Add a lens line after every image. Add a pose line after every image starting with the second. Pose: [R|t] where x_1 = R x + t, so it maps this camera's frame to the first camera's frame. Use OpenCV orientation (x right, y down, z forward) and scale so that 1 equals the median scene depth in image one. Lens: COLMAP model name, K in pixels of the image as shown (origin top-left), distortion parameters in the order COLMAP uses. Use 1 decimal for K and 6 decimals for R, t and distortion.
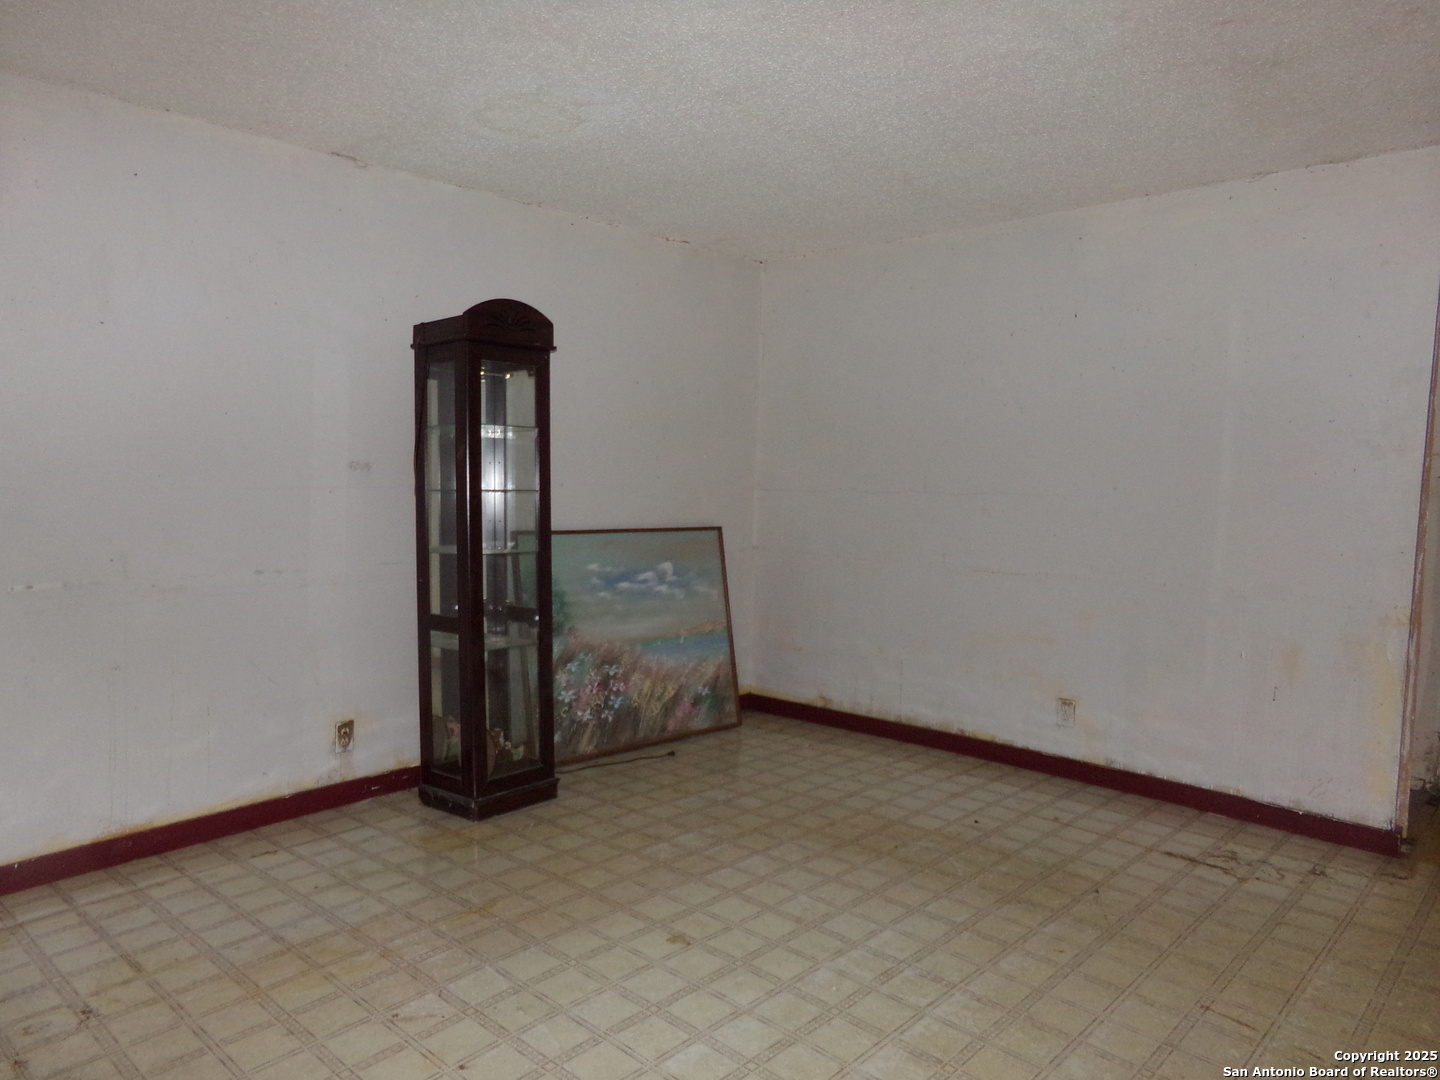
lens RADIAL K [[983.2, 0, 706.4], [0, 983.2, 545.8], [0, 0, 1]] dist [-0.018722, 0.022829]
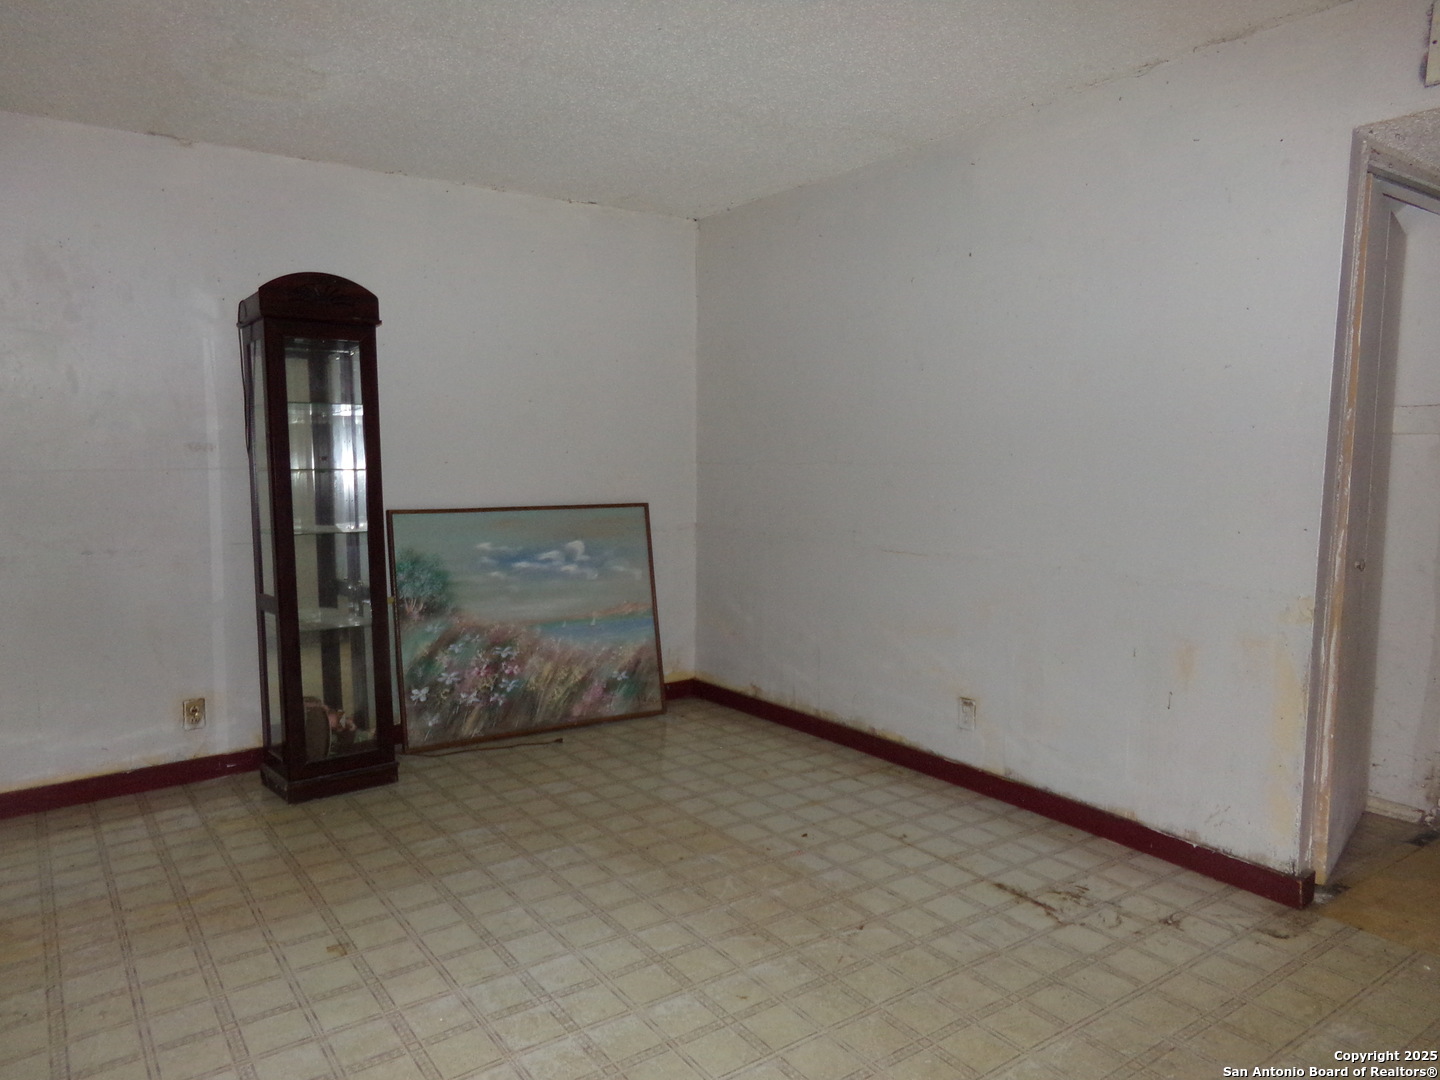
lens RADIAL K [[983.2, 0, 725.6], [0, 983.2, 539.0], [0, 0, 1]] dist [-0.018722, 0.022829]
pose [[0.982924, 0.002840, -0.183989, 0.310865], [0.001295, 0.999749, 0.022349, -0.007245], [0.184006, -0.022205, 0.982674, 0.093688]]
